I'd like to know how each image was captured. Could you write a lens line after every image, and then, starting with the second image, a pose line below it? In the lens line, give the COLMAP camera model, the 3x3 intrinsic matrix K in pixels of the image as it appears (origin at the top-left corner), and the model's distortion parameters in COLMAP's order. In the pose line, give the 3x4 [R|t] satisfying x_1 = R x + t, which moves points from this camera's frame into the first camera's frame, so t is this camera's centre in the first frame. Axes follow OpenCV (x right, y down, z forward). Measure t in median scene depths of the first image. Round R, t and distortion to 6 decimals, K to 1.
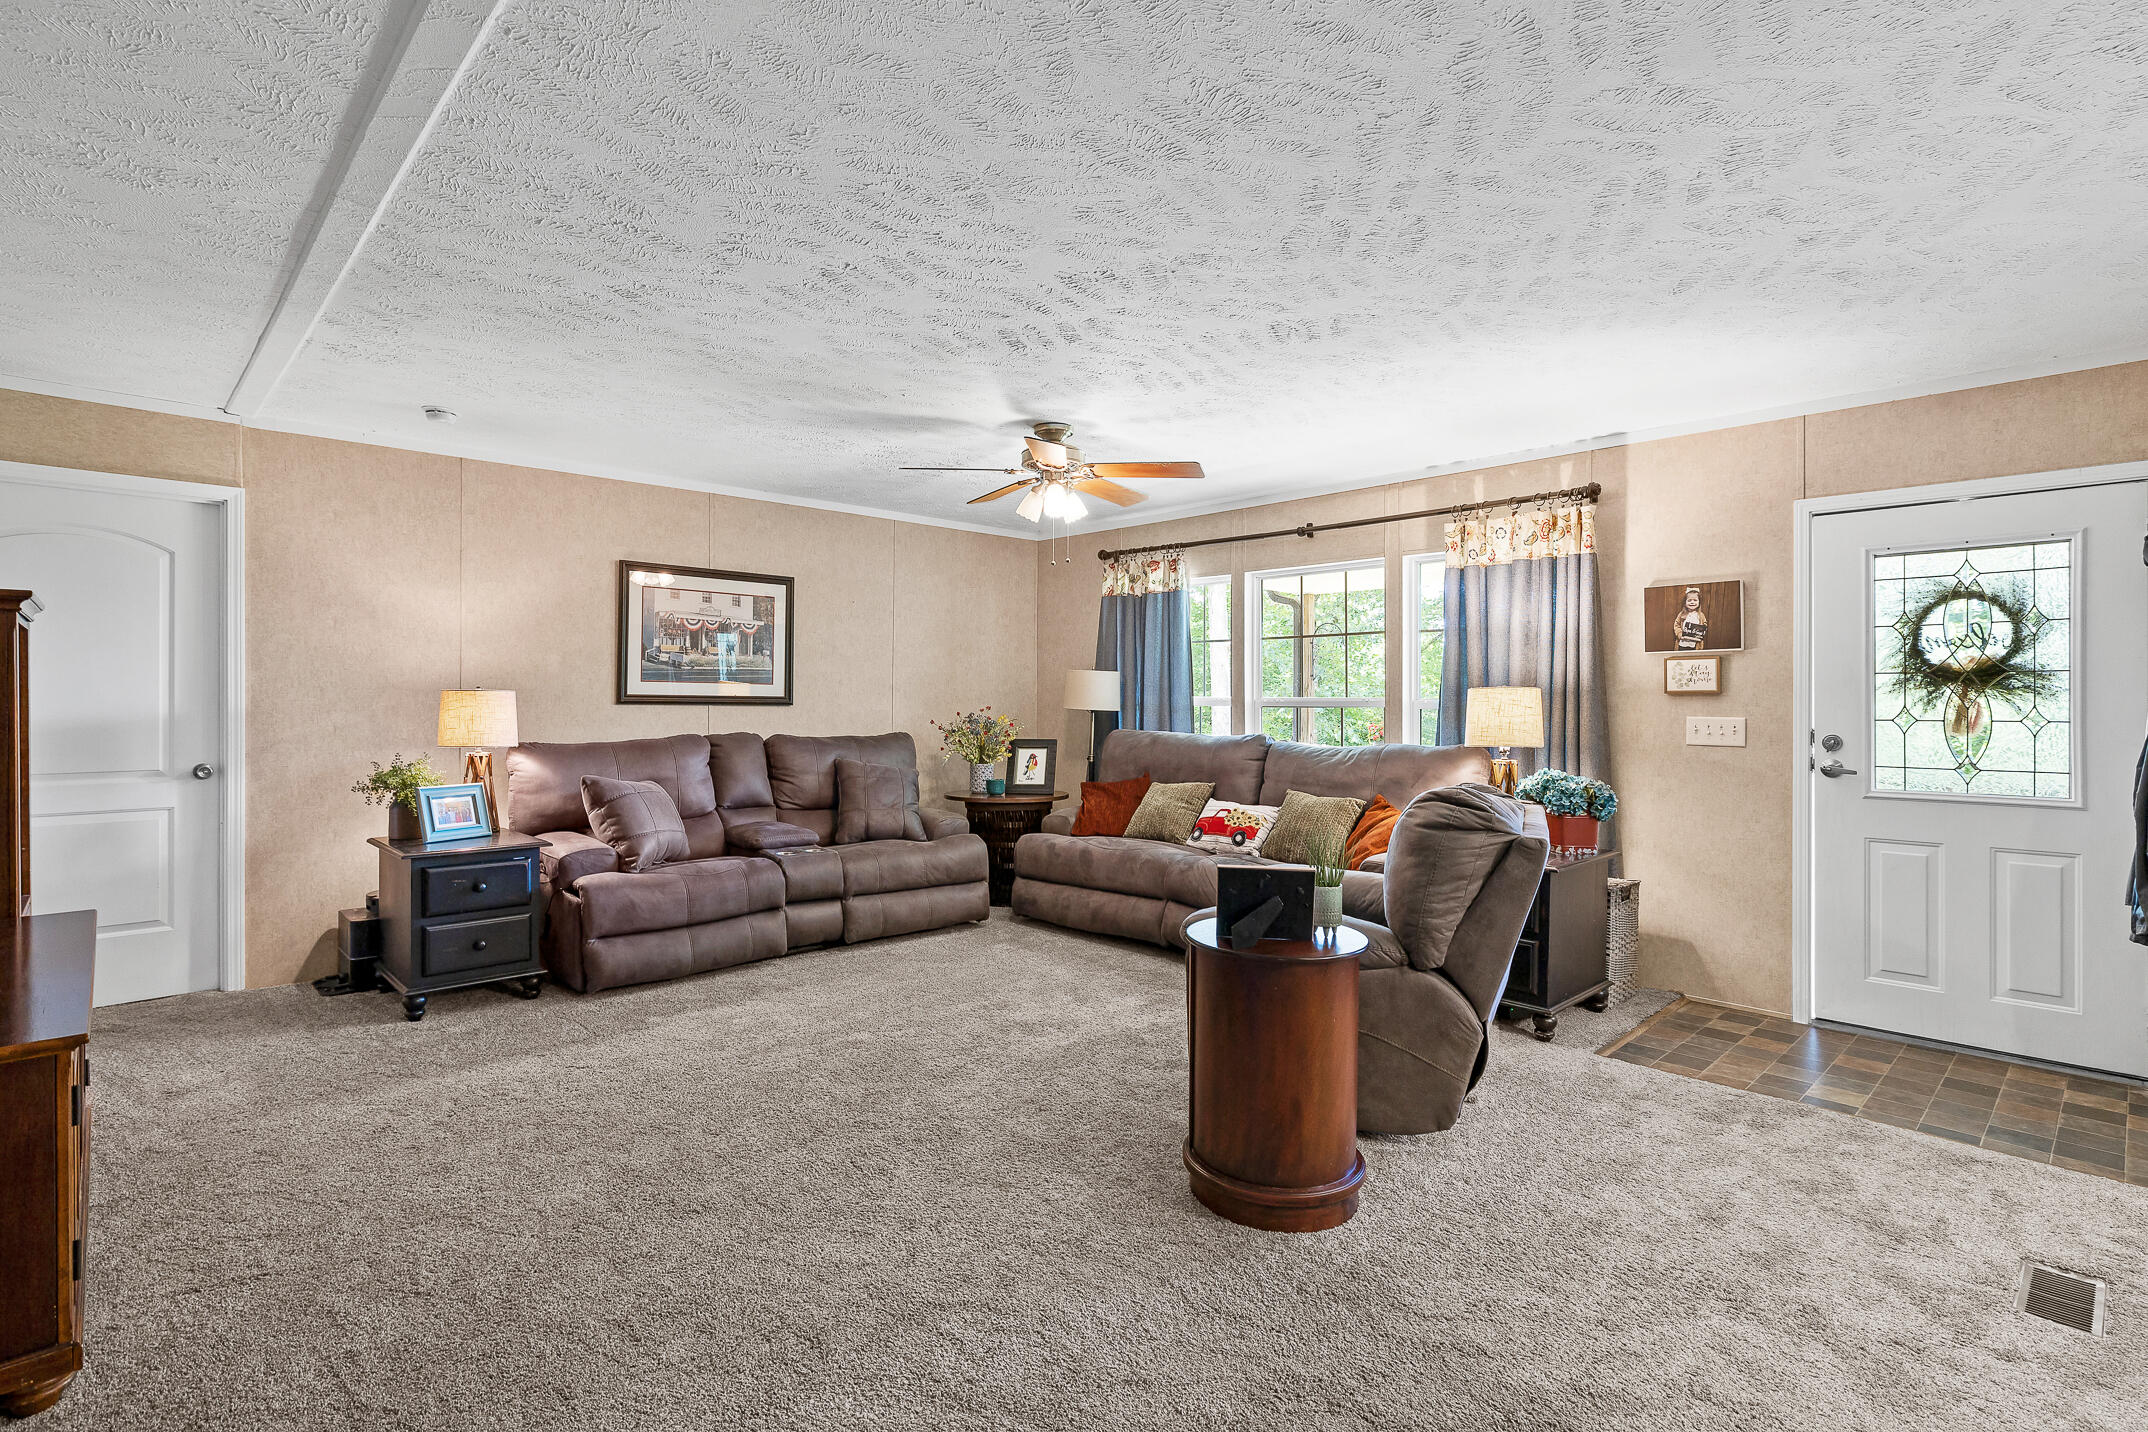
lens RADIAL K [[1039.7, 0, 1067.6], [0, 1039.7, 701.3], [0, 0, 1]] dist [-0.006240, 0.001719]
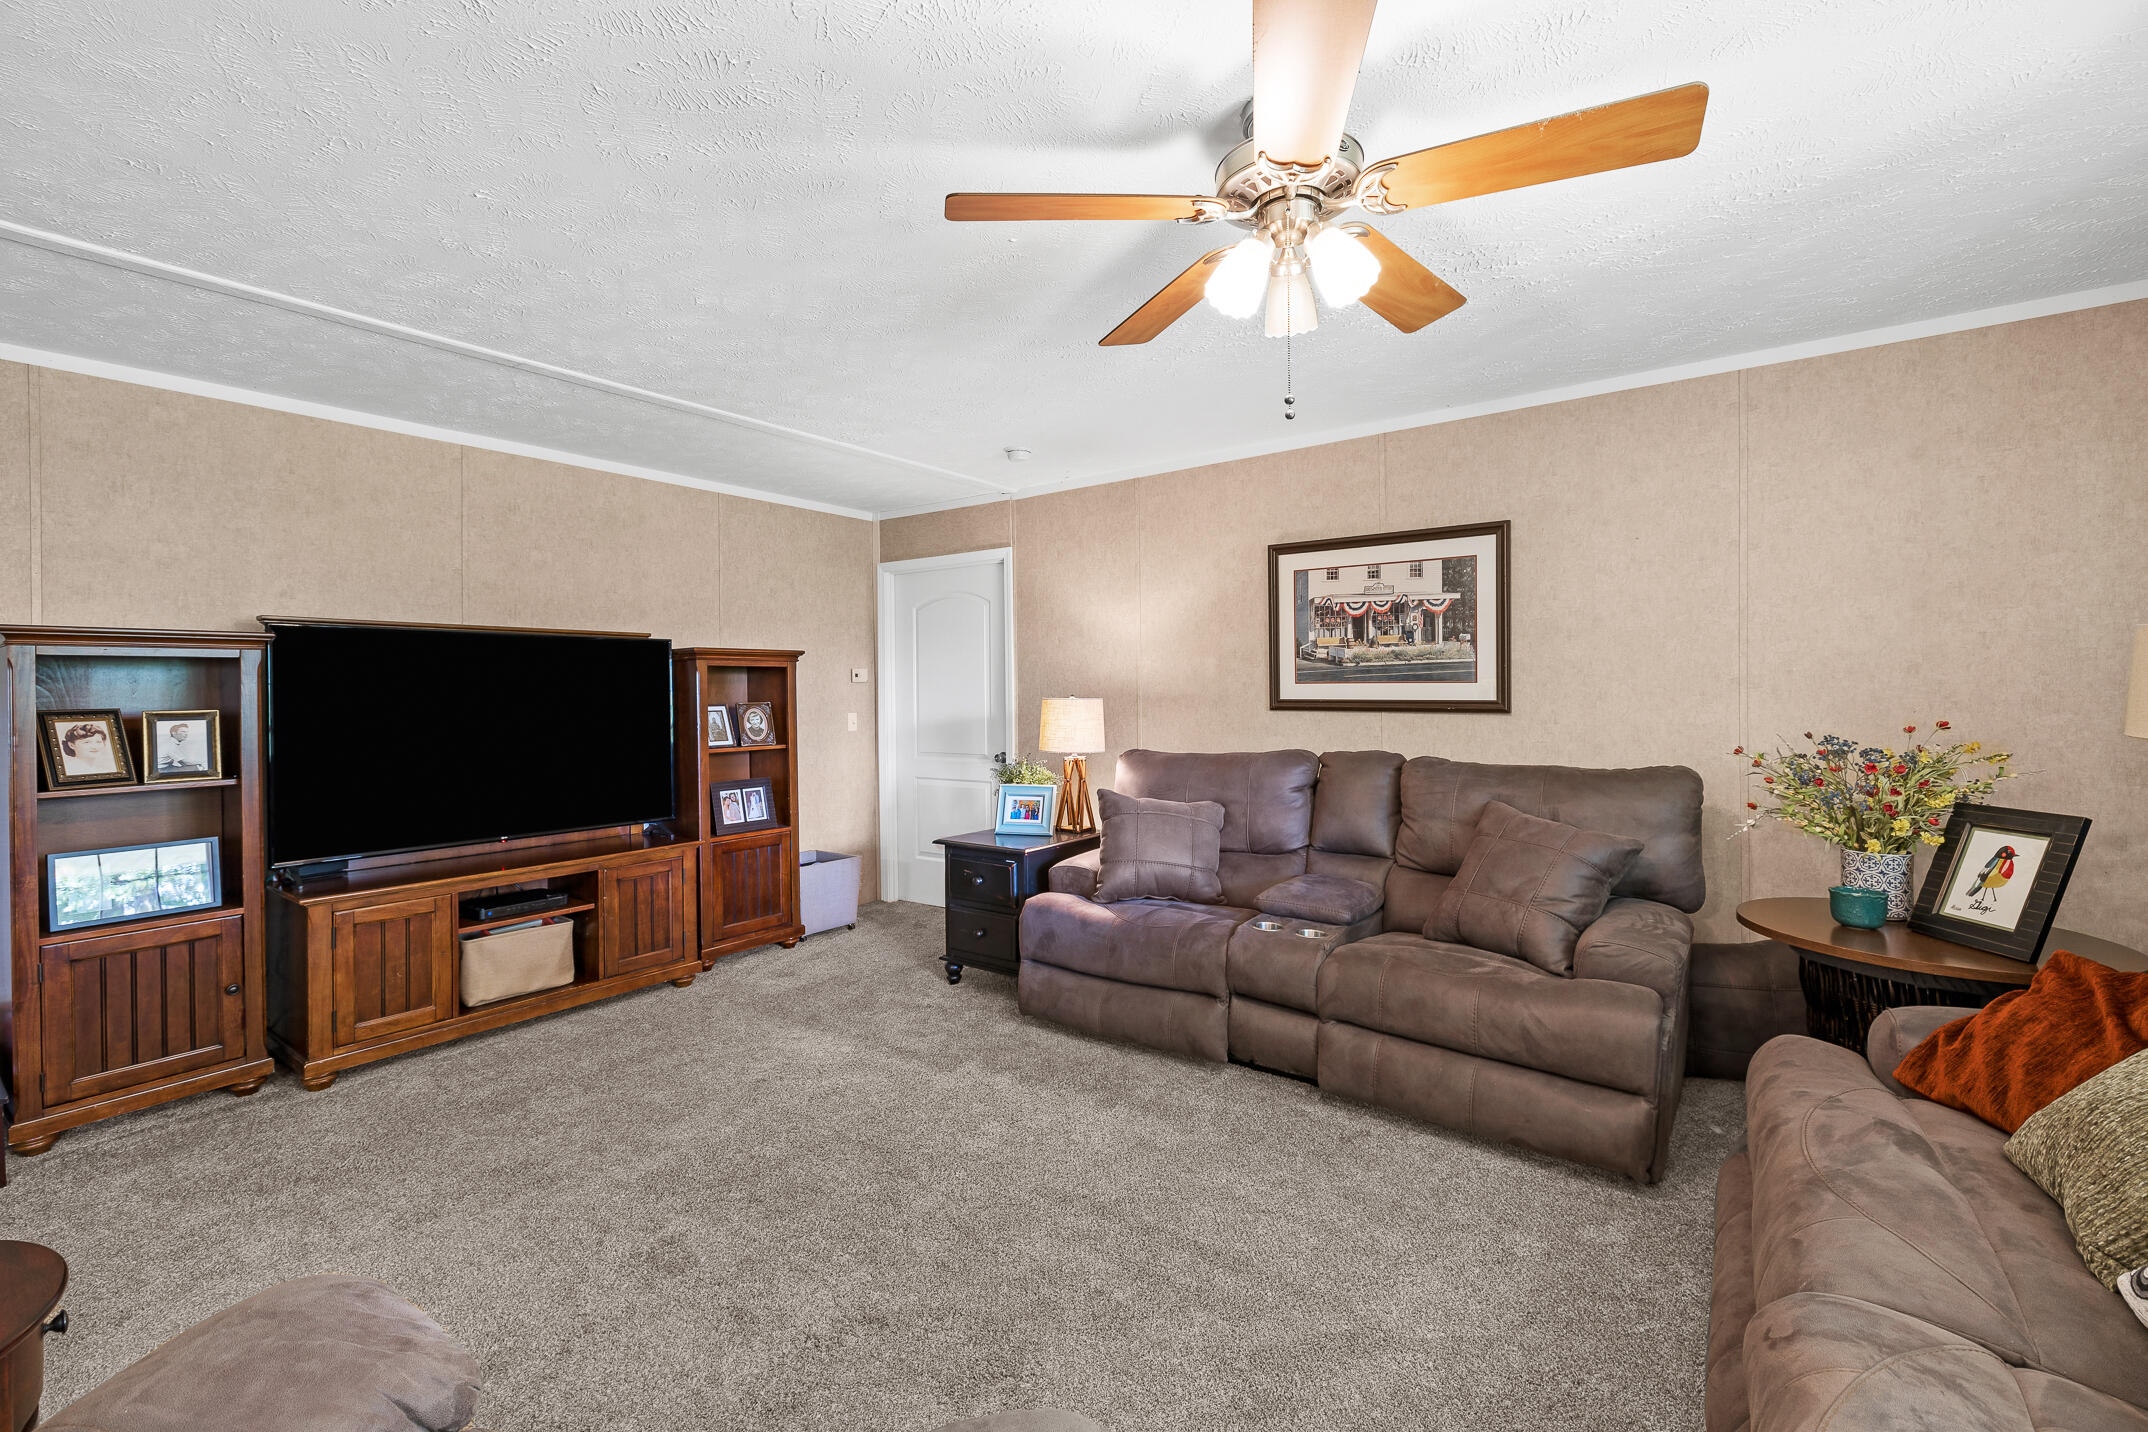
lens RADIAL K [[926.6, 0, 1049.1], [0, 926.6, 683.3], [0, 0, 1]] dist [0.010618, -0.001781]
pose [[0.152899, -0.014065, -0.988142, 0.311703], [0.008114, 0.999883, -0.012977, -0.011373], [0.988209, -0.006033, 0.152995, 0.700625]]
